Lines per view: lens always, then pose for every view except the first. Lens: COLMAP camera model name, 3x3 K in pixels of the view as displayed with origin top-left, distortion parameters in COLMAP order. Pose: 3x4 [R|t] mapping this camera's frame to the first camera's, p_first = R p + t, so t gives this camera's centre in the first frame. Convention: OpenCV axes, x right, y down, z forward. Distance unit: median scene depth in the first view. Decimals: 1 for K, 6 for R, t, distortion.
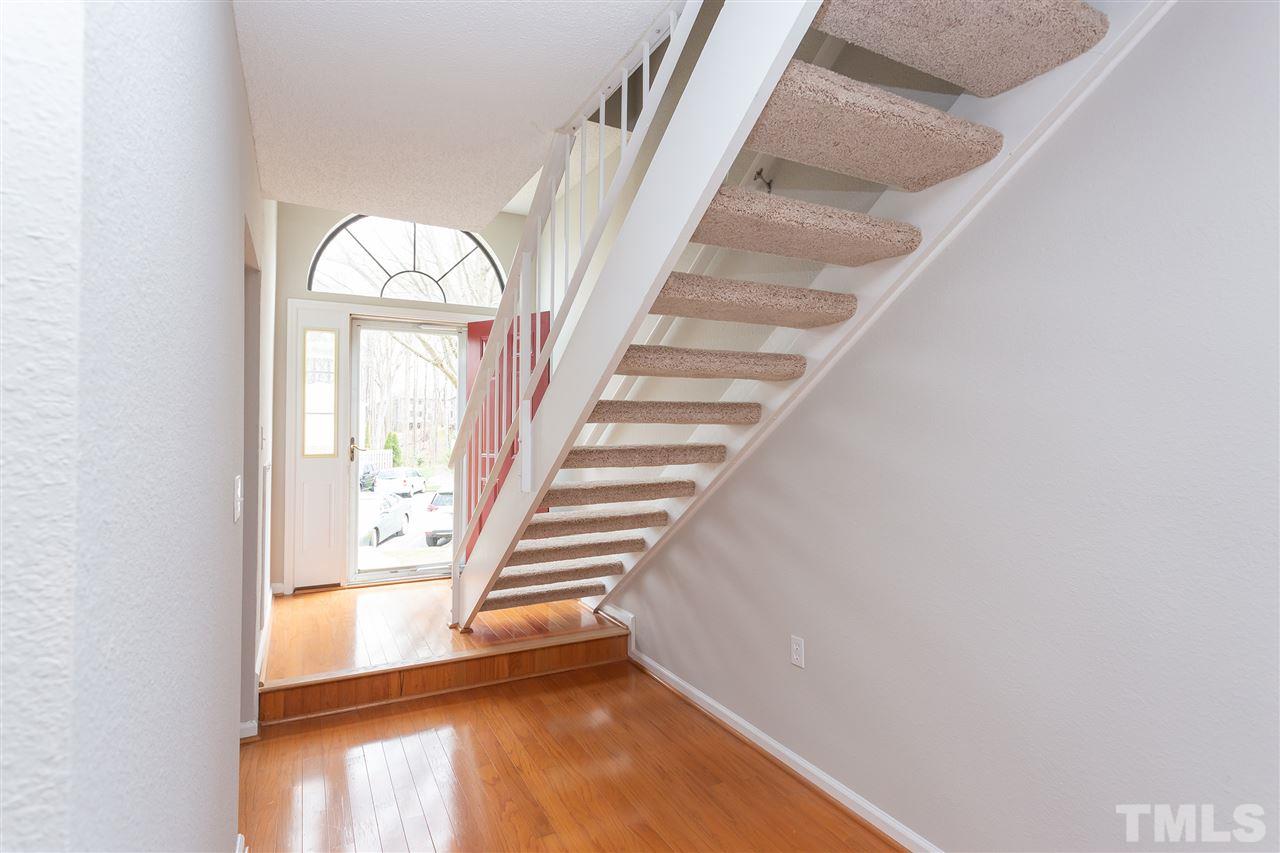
lens RADIAL K [[632.7, 0, 639.3], [0, 632.7, 419.2], [0, 0, 1]] dist [0.003775, 0.002059]
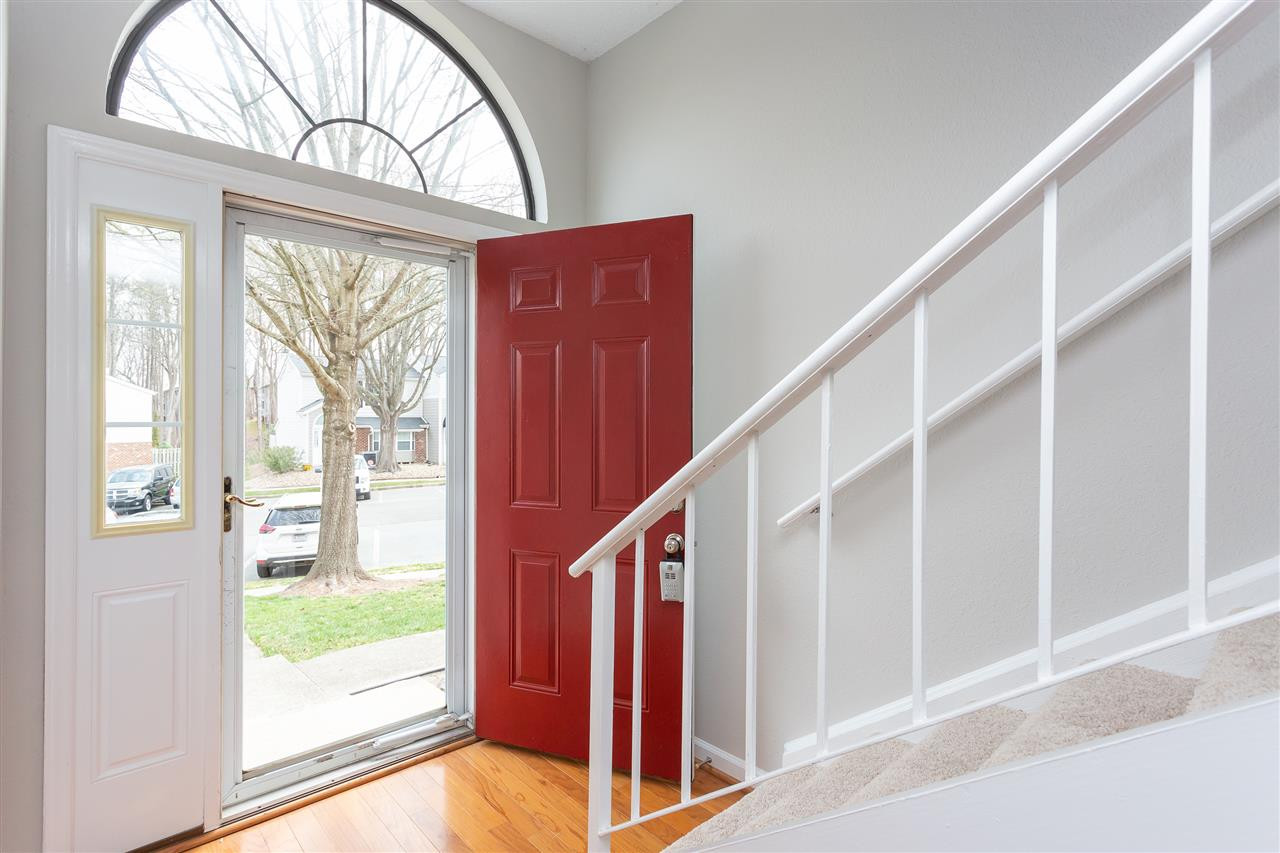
lens RADIAL K [[632.7, 0, 639.3], [0, 632.7, 419.2], [0, 0, 1]] dist [0.003775, 0.002059]
pose [[0.968333, -0.001466, 0.249660, -0.277432], [-0.001902, 0.999910, 0.013249, -0.017330], [-0.249657, -0.013304, 0.968243, 0.487863]]
